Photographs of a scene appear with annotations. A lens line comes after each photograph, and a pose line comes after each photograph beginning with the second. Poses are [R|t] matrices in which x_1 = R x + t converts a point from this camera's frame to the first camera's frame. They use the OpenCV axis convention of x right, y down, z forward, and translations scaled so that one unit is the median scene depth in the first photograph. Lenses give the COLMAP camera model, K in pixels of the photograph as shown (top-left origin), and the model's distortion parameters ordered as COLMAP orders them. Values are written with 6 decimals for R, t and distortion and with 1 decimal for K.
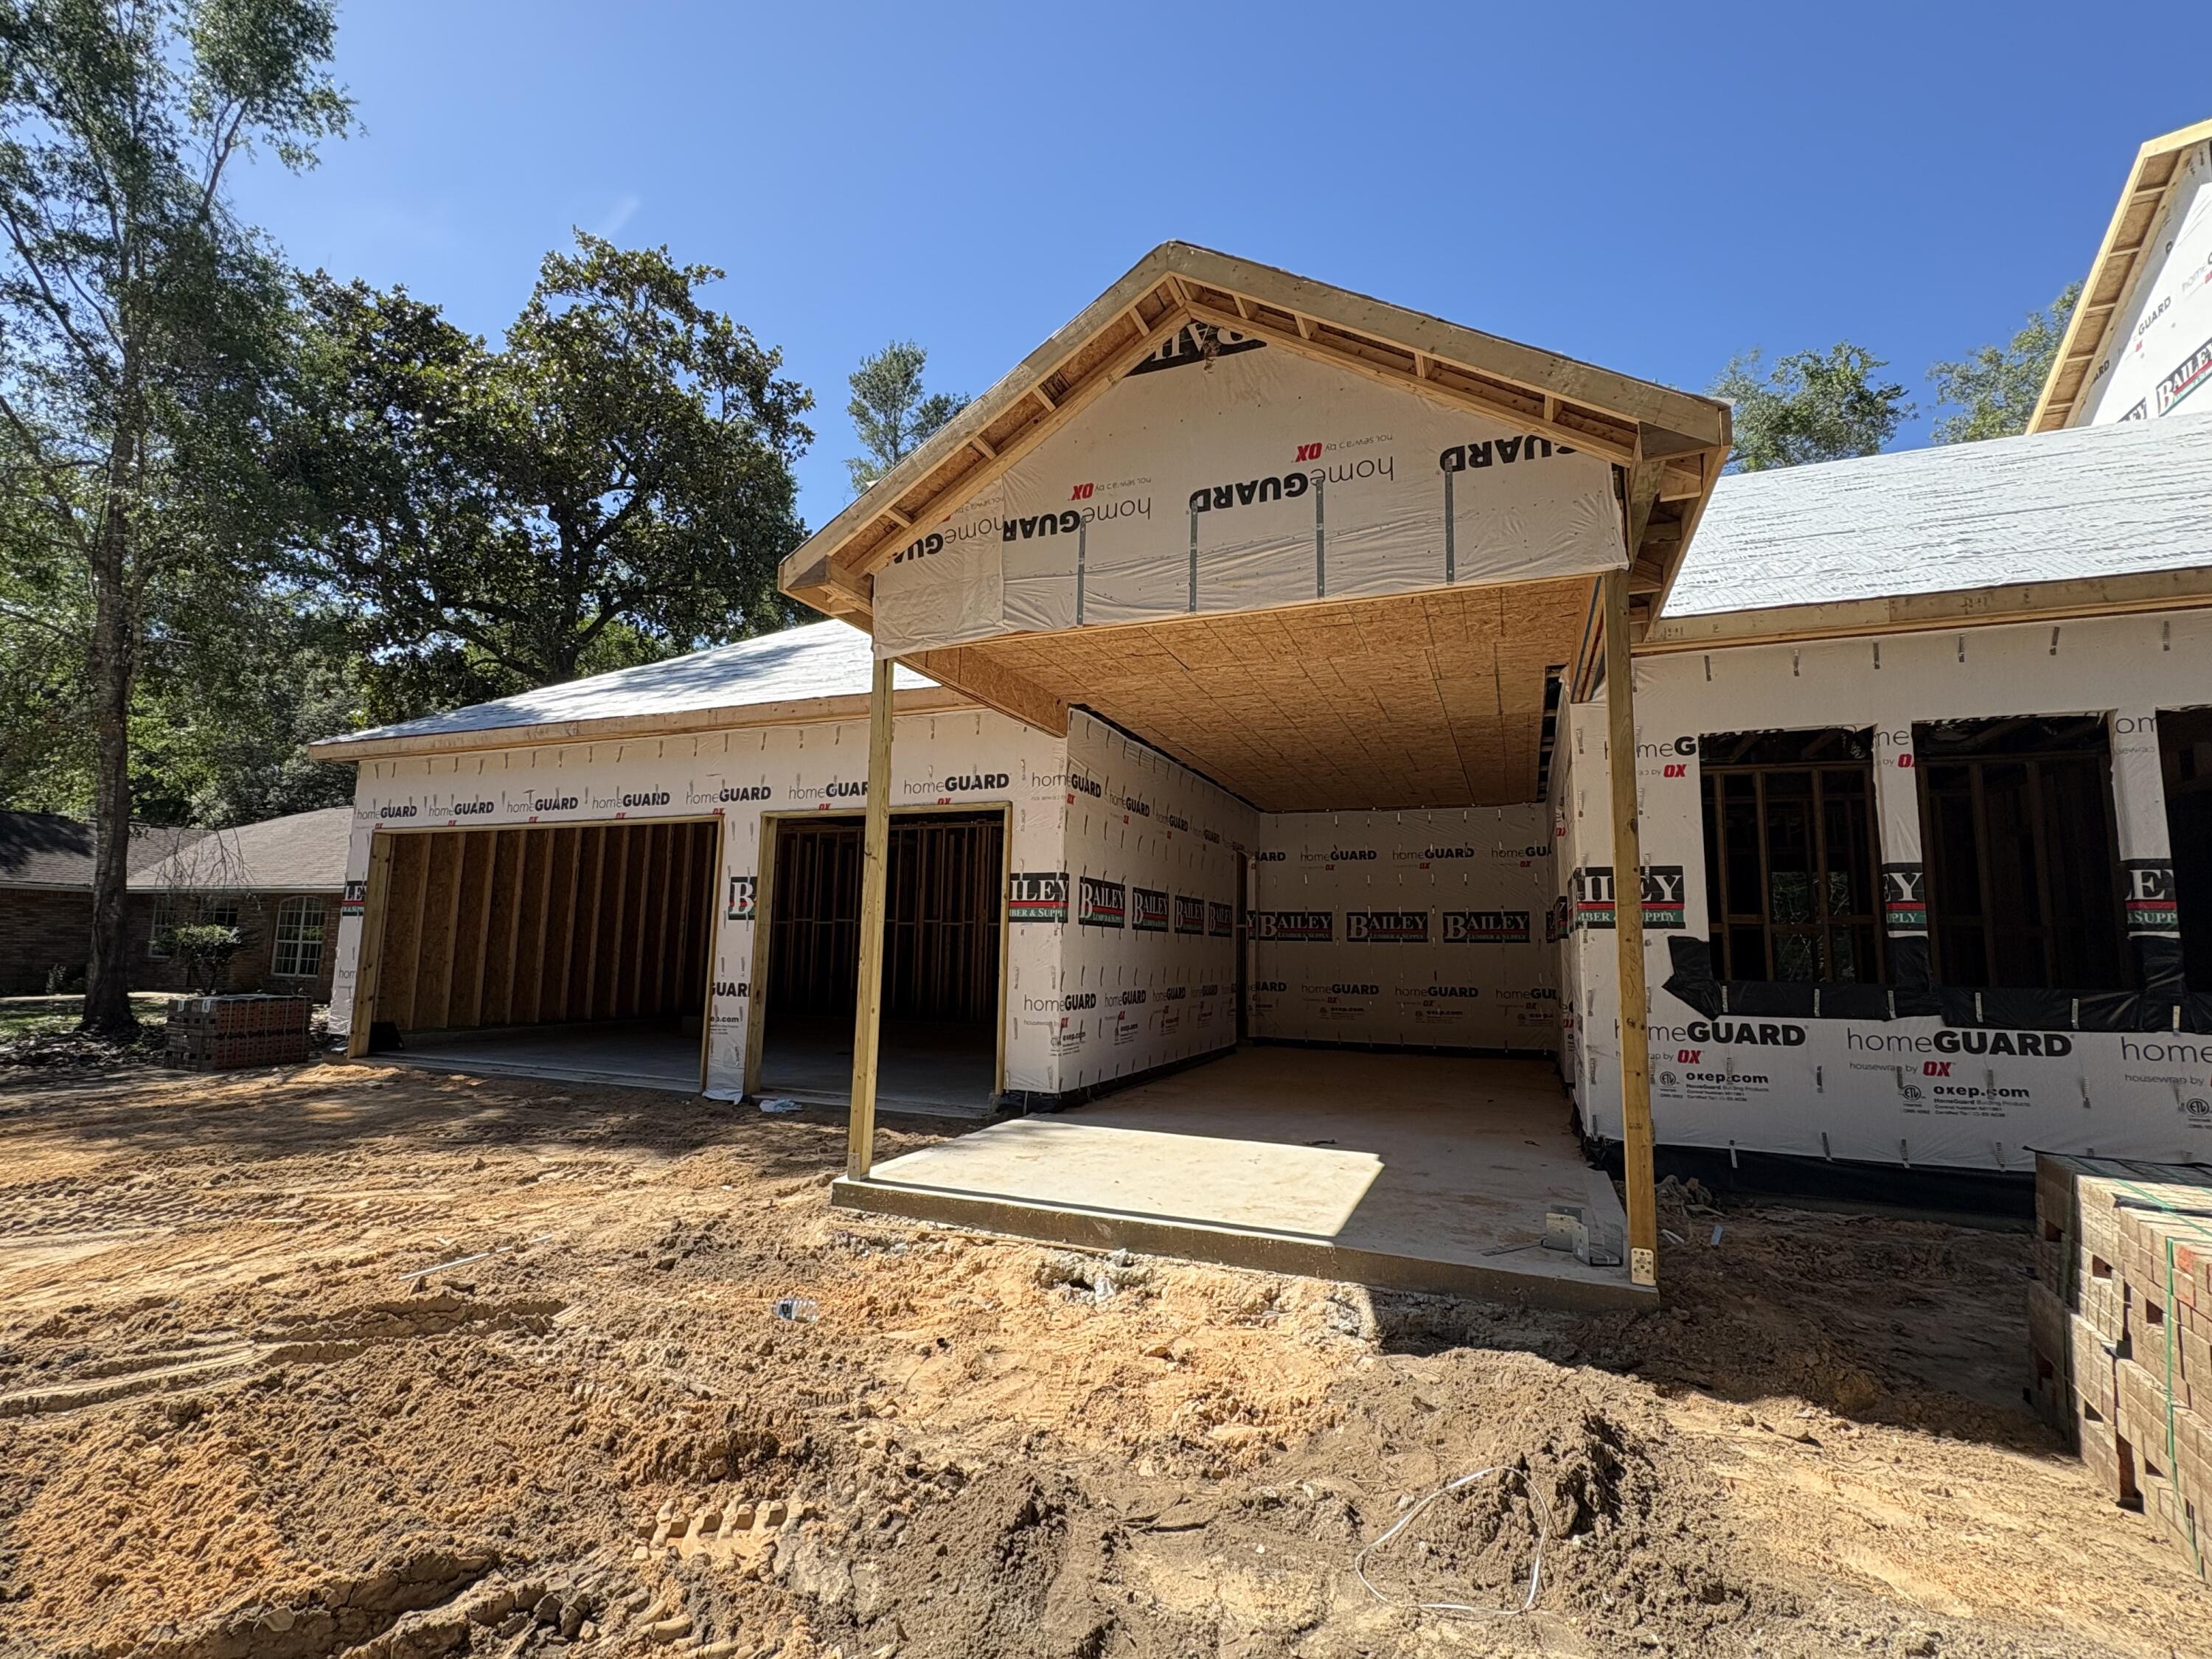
lens RADIAL K [[959.2, 0, 1114.1], [0, 959.2, 822.0], [0, 0, 1]] dist [0.002904, -0.000120]
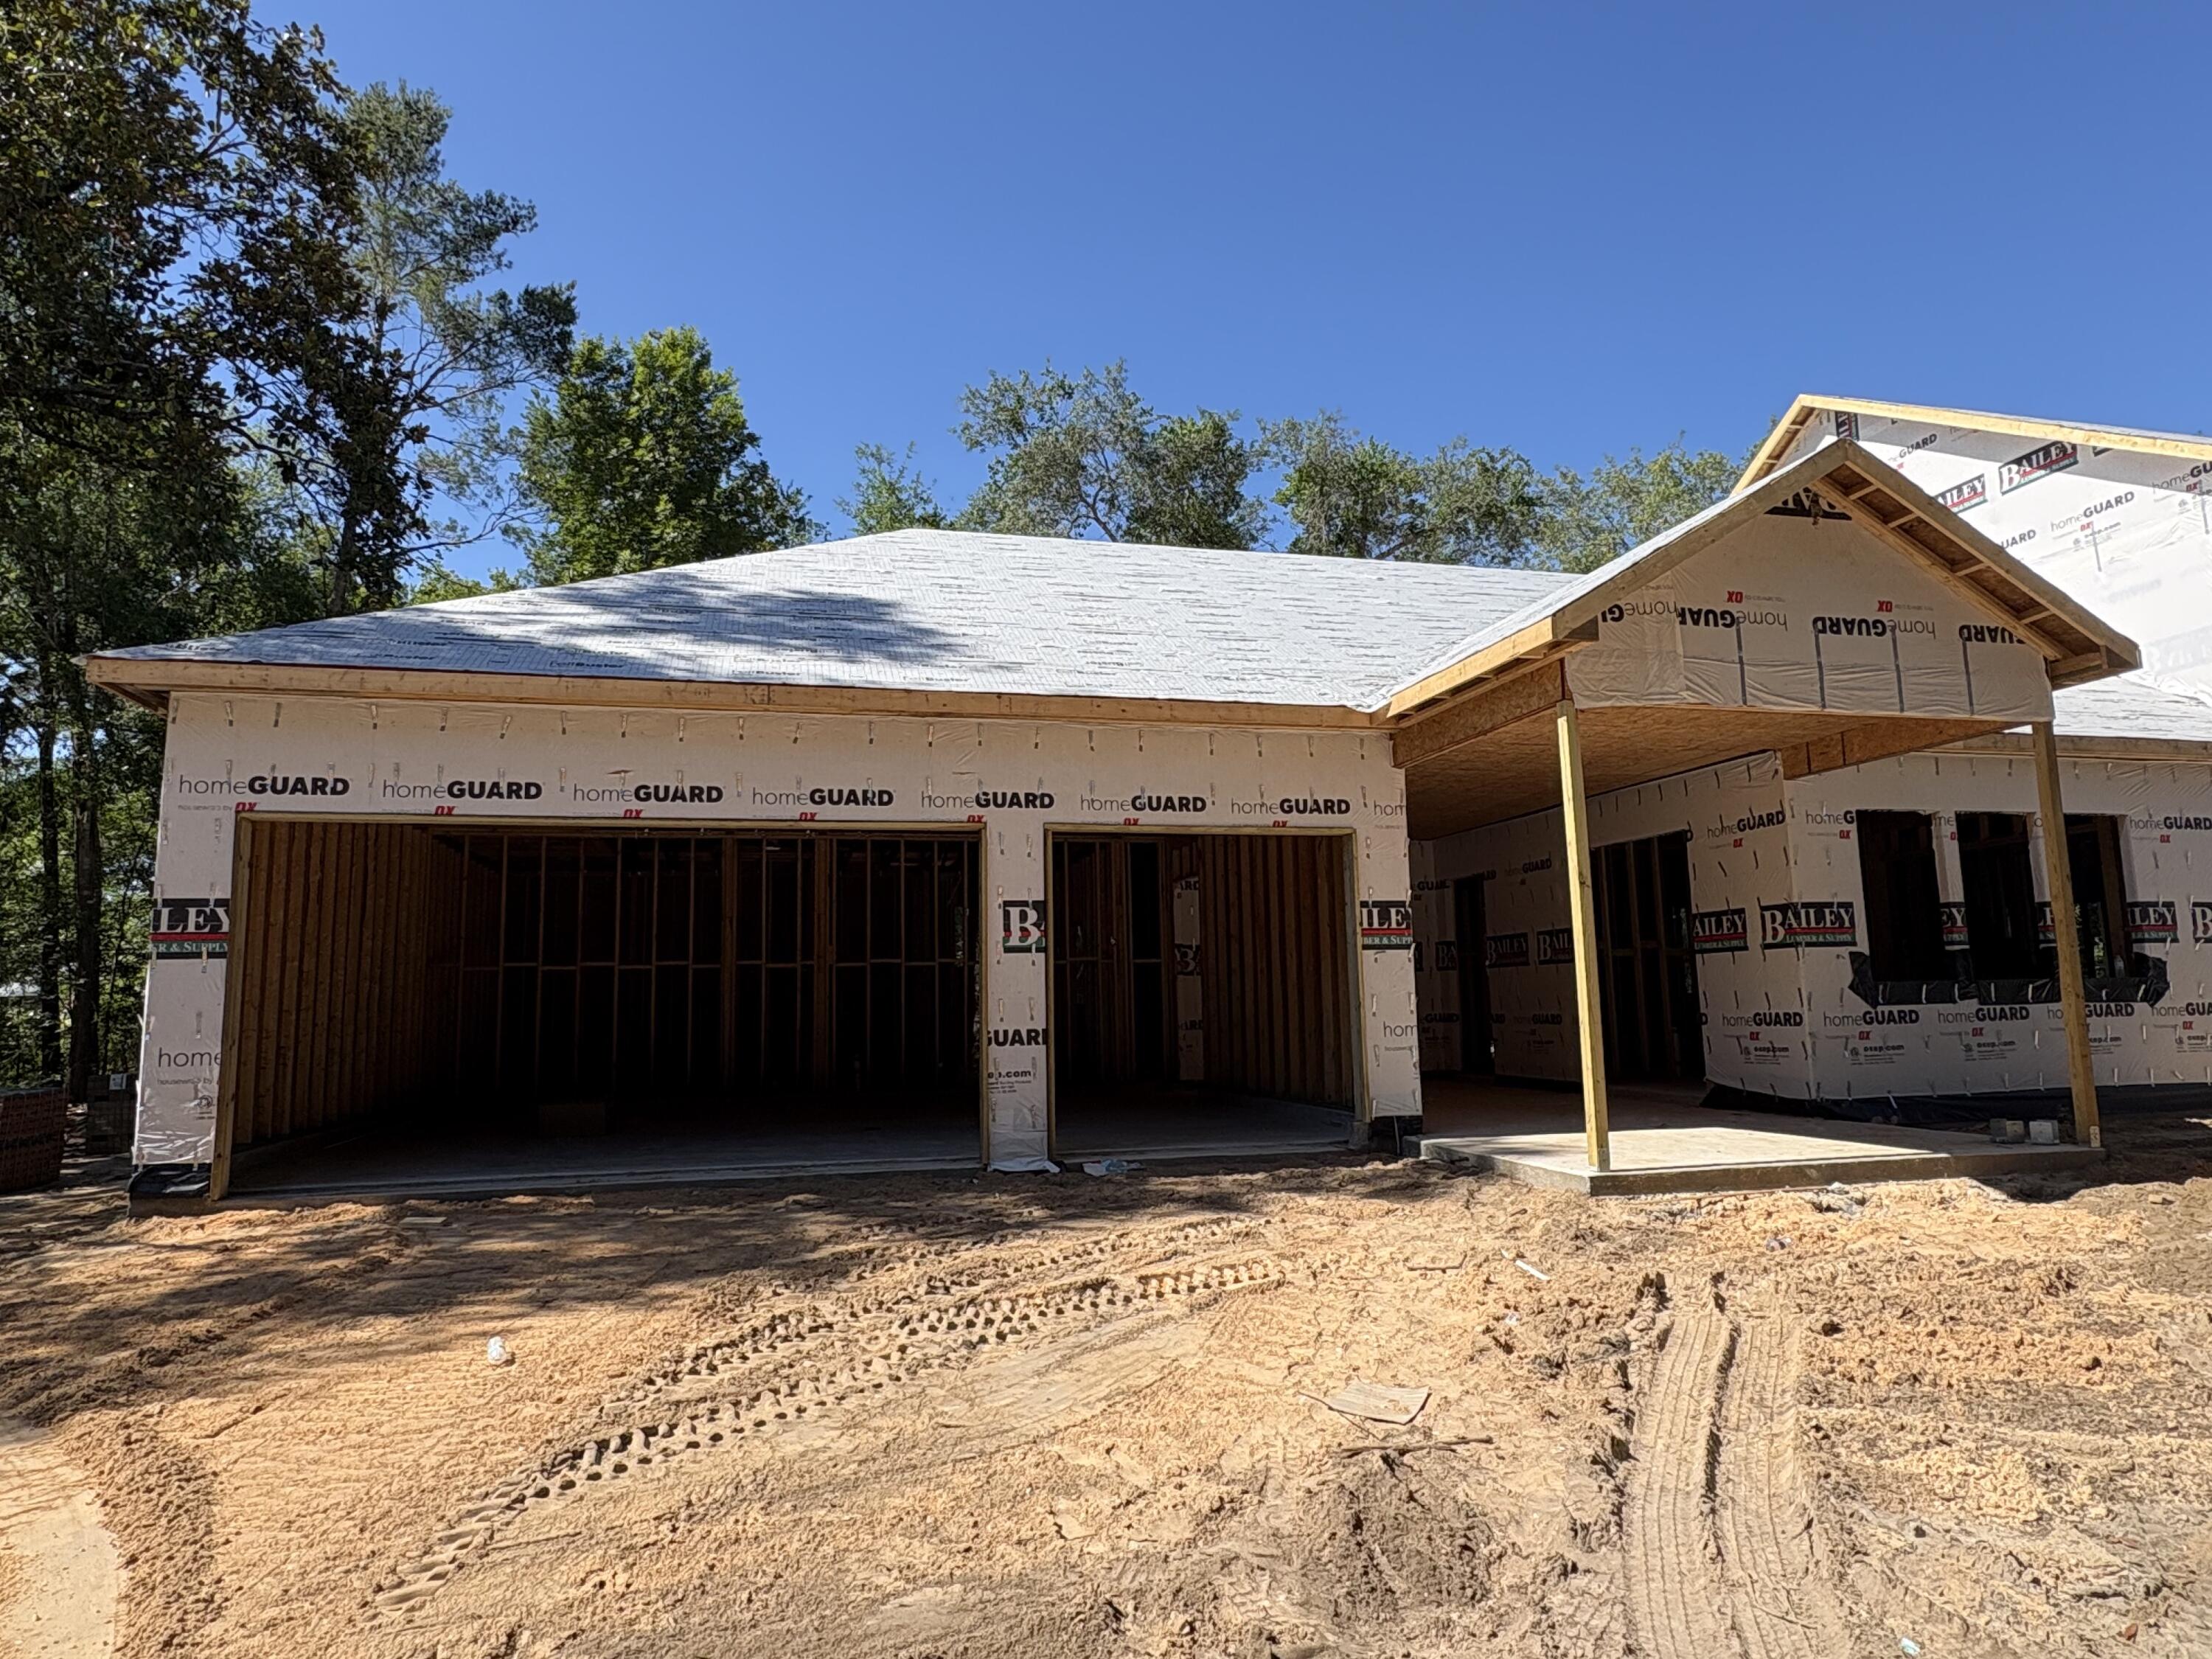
lens RADIAL K [[1259.6, 0, 1100.5], [0, 1259.6, 819.4], [0, 0, 1]] dist [-0.000269, 0.001139]
pose [[0.820911, 0.049123, 0.568939, -1.086636], [-0.041669, 0.998790, -0.026114, 0.014569], [-0.569534, -0.002270, 0.821965, 0.081475]]
